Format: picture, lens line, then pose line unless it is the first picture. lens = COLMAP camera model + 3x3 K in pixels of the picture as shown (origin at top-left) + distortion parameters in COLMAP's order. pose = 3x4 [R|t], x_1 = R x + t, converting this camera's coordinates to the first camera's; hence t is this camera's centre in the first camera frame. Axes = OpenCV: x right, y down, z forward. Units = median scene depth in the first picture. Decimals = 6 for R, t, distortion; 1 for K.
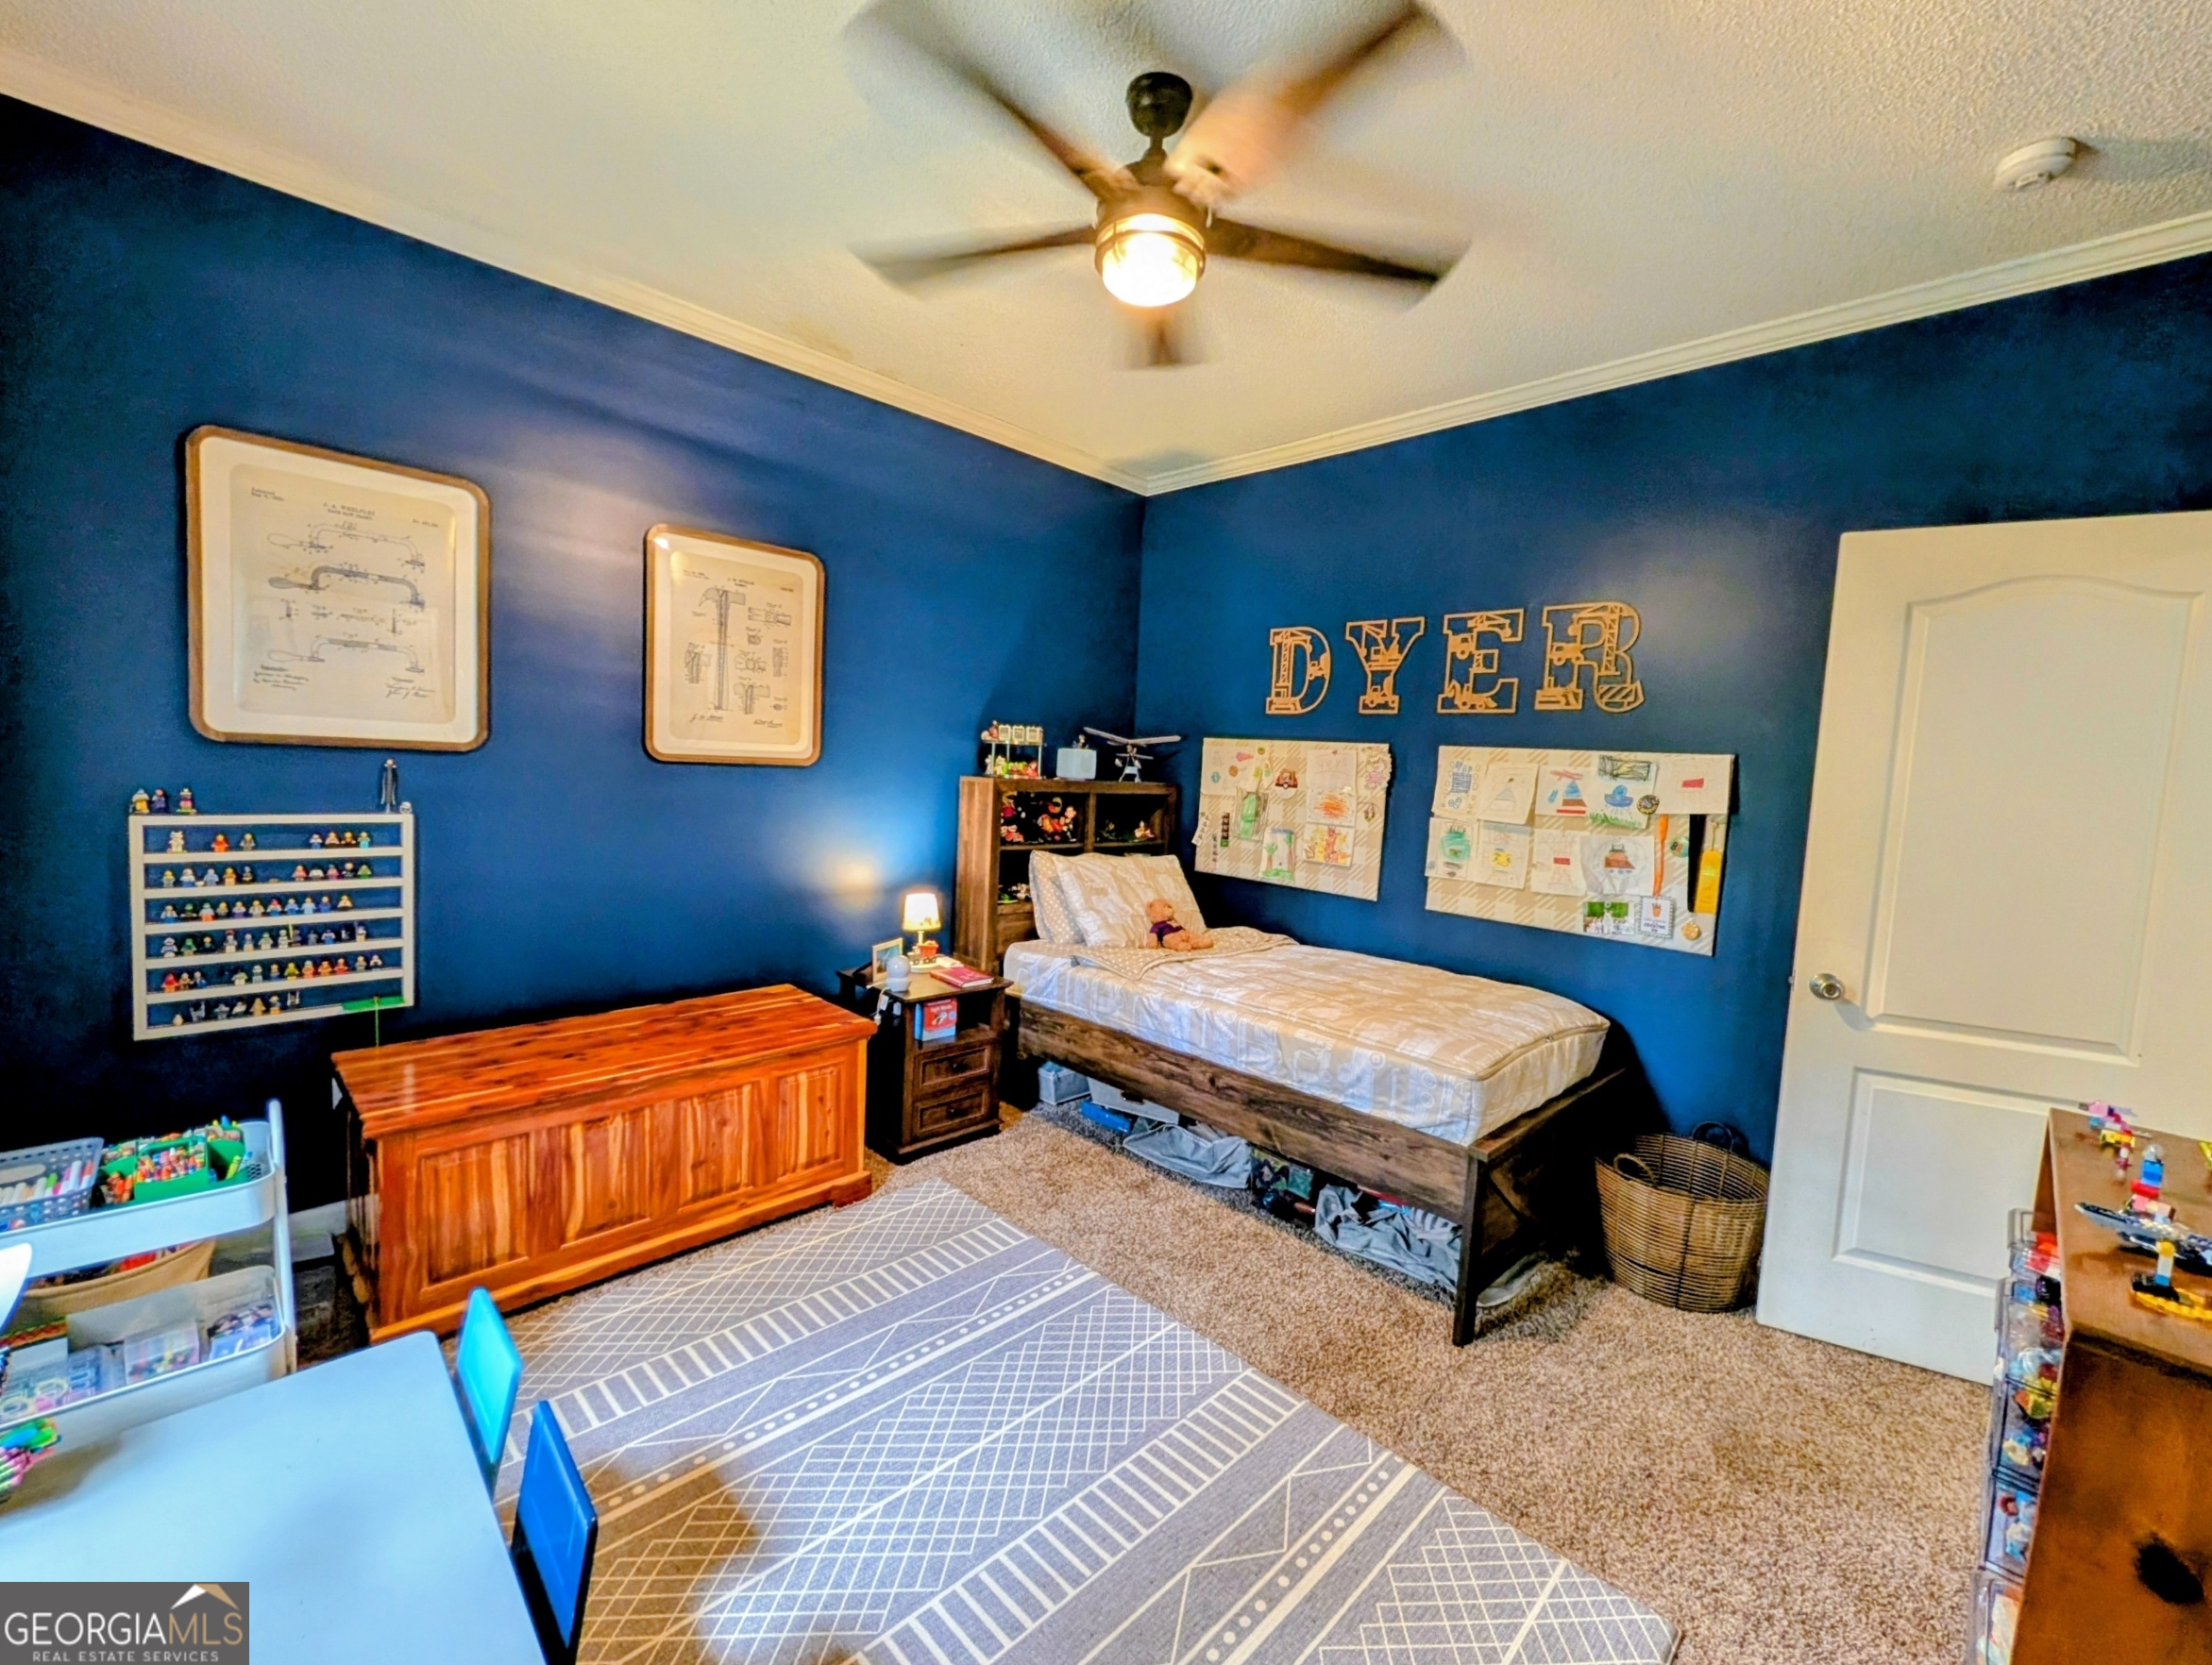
lens RADIAL K [[893.2, 0, 1100.6], [0, 893.2, 830.9], [0, 0, 1]] dist [0.001749, 0.001105]
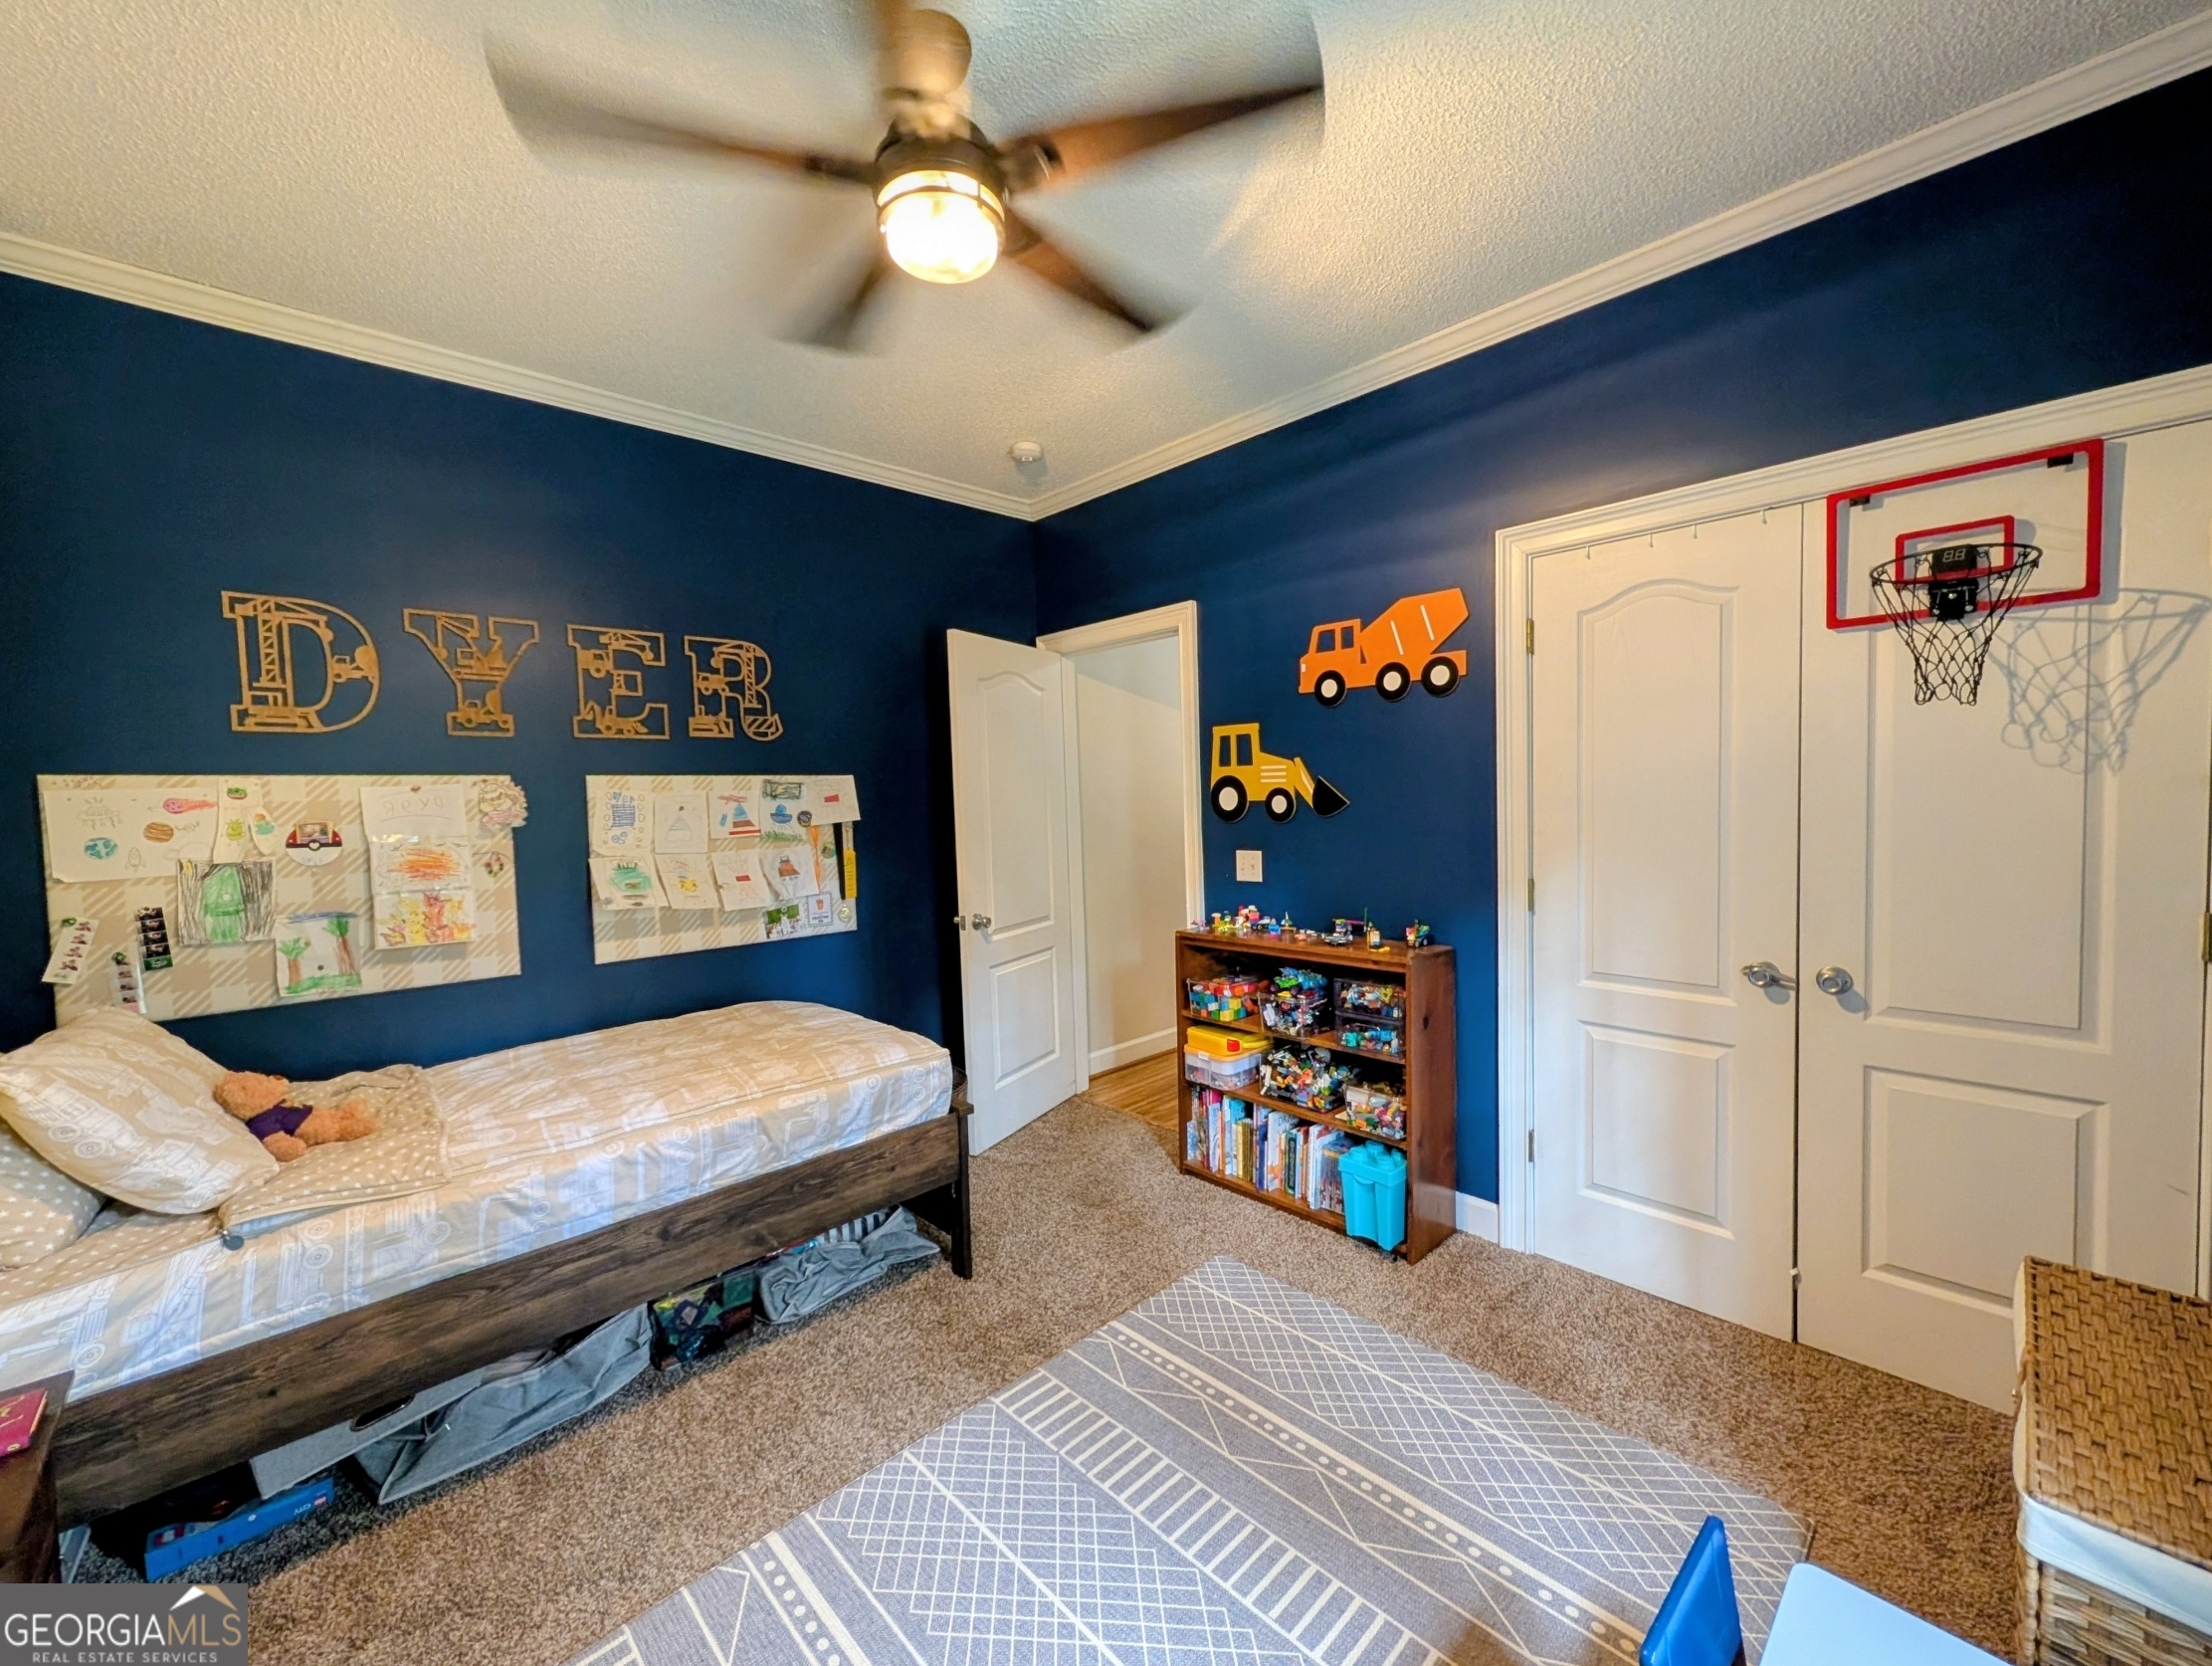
lens RADIAL K [[893.4, 0, 1087.1], [0, 893.4, 833.8], [0, 0, 1]] dist [0.001749, 0.001105]
pose [[0.027669, -0.093351, 0.995249, -0.528421], [0.112008, 0.989649, 0.089712, -0.069293], [-0.993322, 0.108994, 0.037838, 0.543049]]
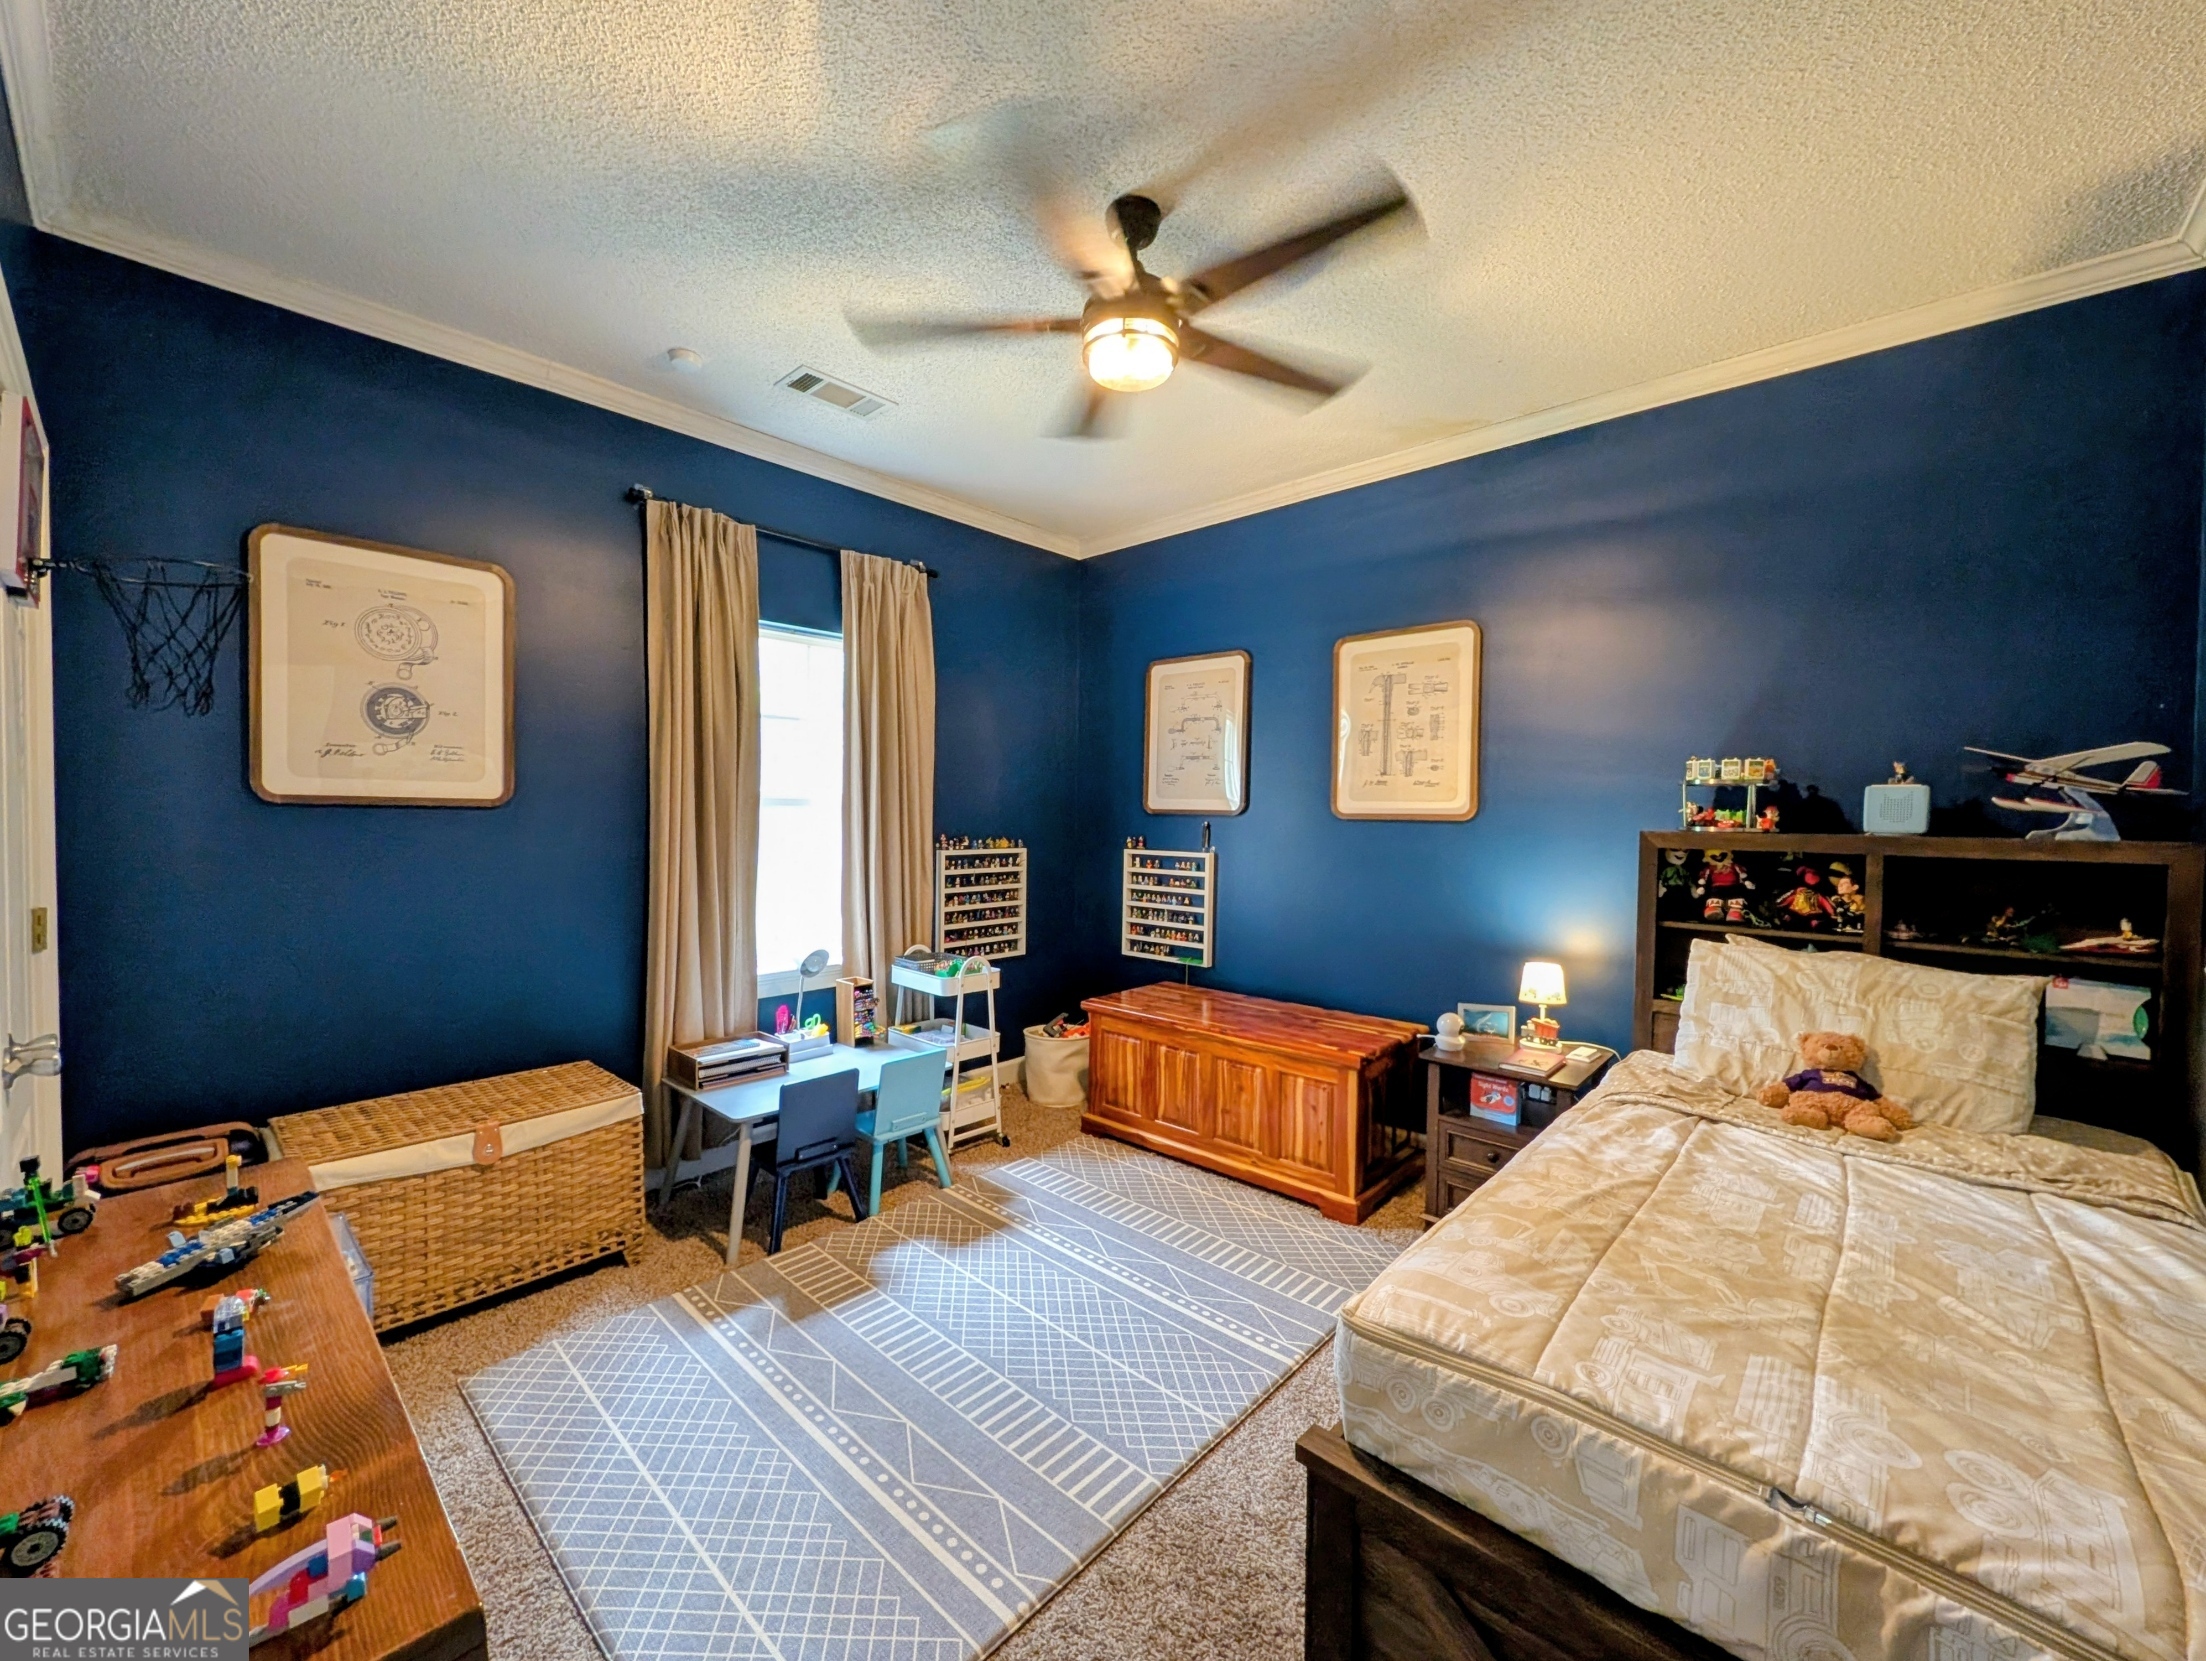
lens RADIAL K [[855.8, 0, 1122.2], [0, 855.8, 833.4], [0, 0, 1]] dist [-0.001819, 0.000127]
pose [[0.077216, -0.022913, -0.996751, 0.688850], [-0.087044, 0.995764, -0.029633, 0.005573], [0.993207, 0.089049, 0.074894, 0.585407]]
